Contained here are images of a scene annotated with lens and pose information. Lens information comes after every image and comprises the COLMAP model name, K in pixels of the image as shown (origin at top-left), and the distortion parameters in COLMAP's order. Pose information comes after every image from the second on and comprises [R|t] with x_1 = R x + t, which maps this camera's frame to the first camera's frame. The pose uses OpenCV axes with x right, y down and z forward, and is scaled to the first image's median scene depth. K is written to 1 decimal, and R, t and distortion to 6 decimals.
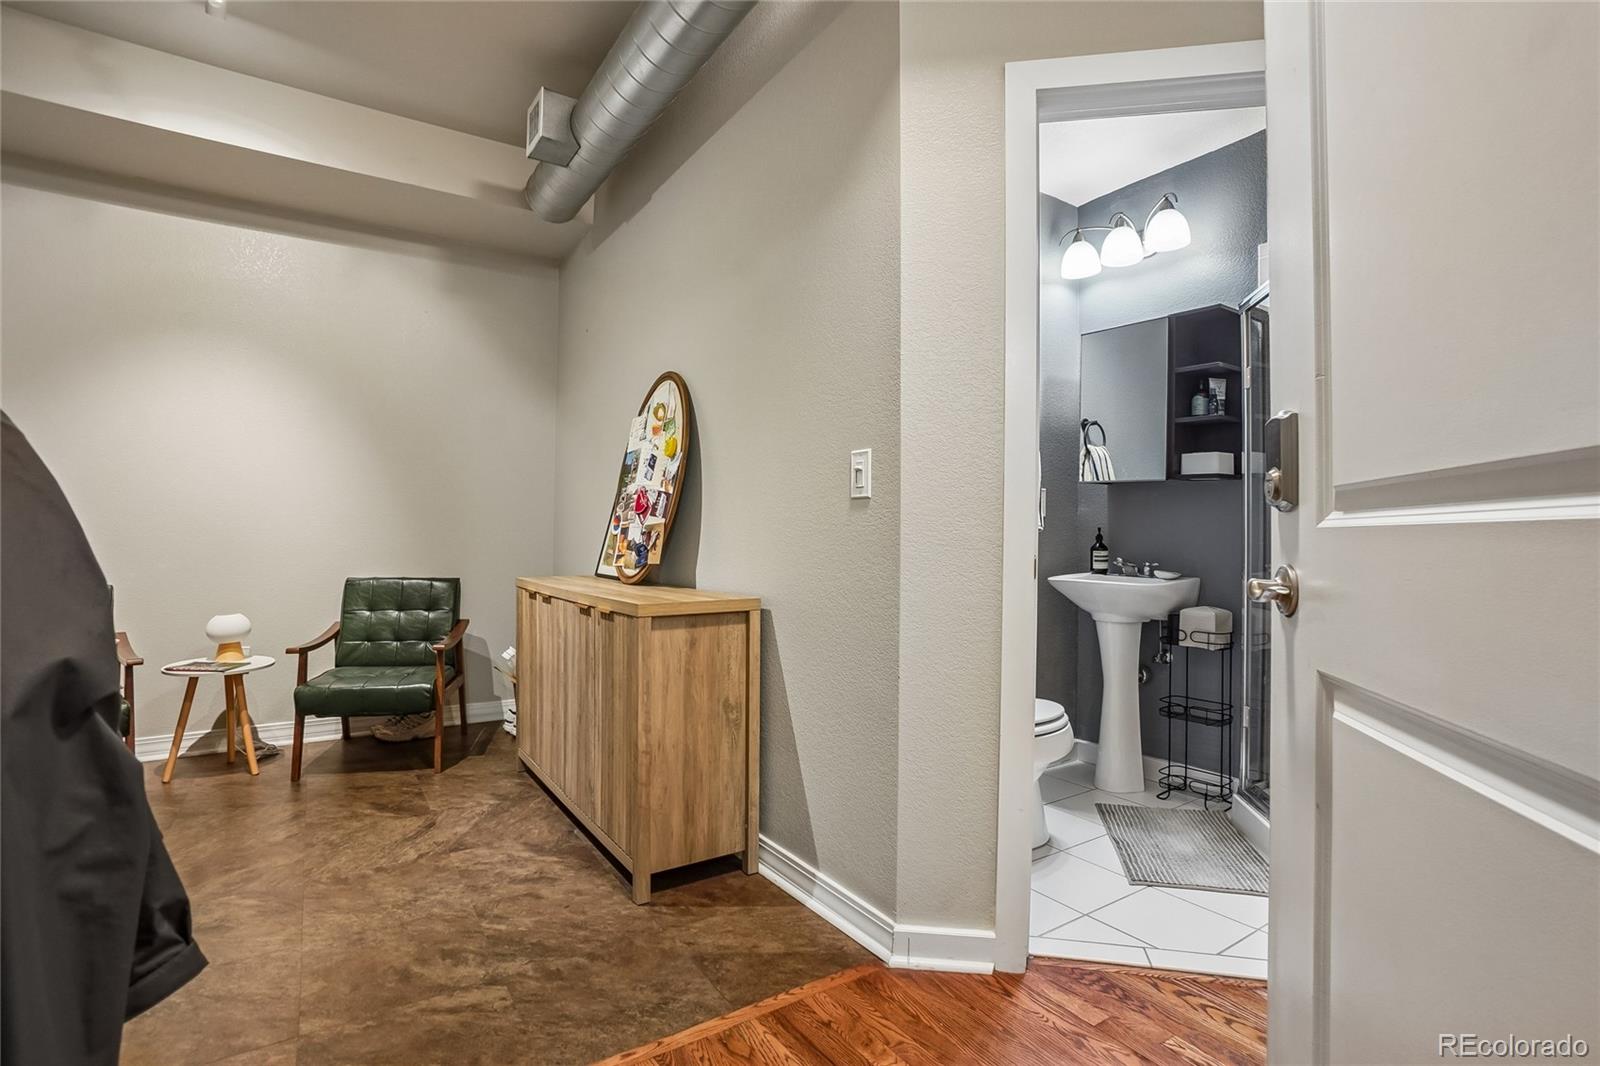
lens RADIAL K [[761.1, 0, 791.7], [0, 761.1, 524.8], [0, 0, 1]] dist [-0.028954, 0.000700]
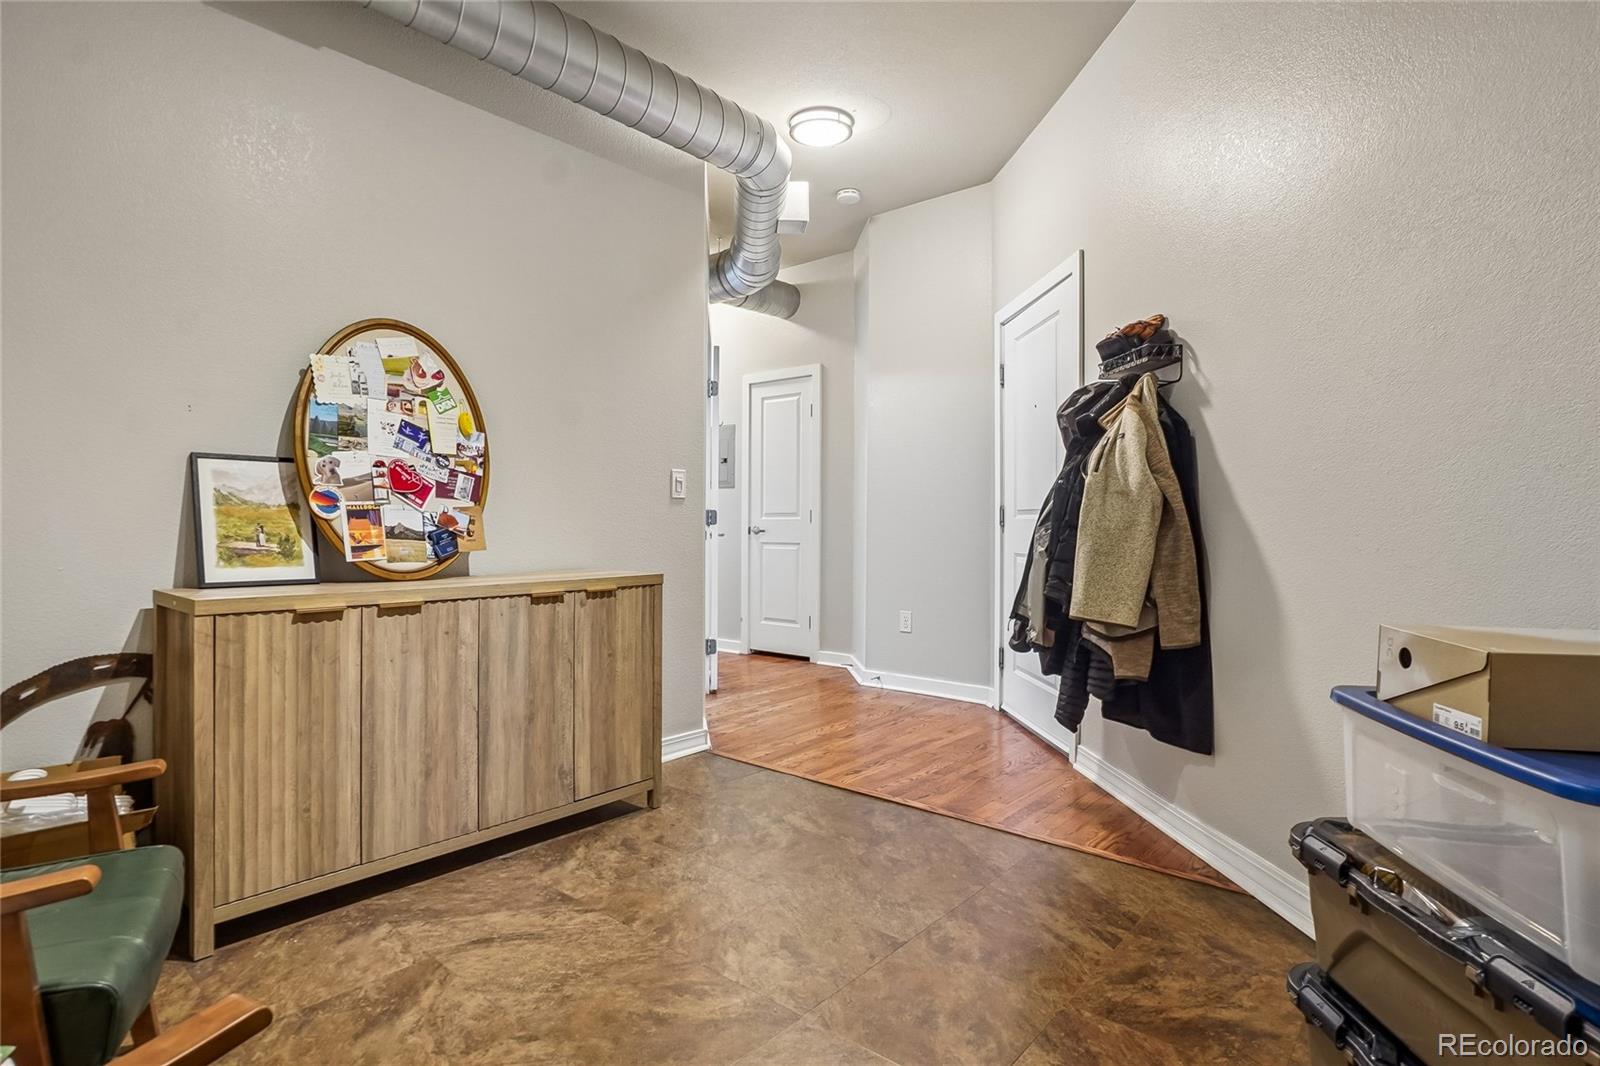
lens RADIAL K [[811.2, 0, 791.1], [0, 811.2, 528.1], [0, 0, 1]] dist [-0.050245, 0.023036]
pose [[-0.295675, -0.004152, 0.955279, -0.787528], [-0.013726, 0.999906, 0.000097, 0.010964], [-0.955190, -0.013084, -0.295704, 0.594524]]
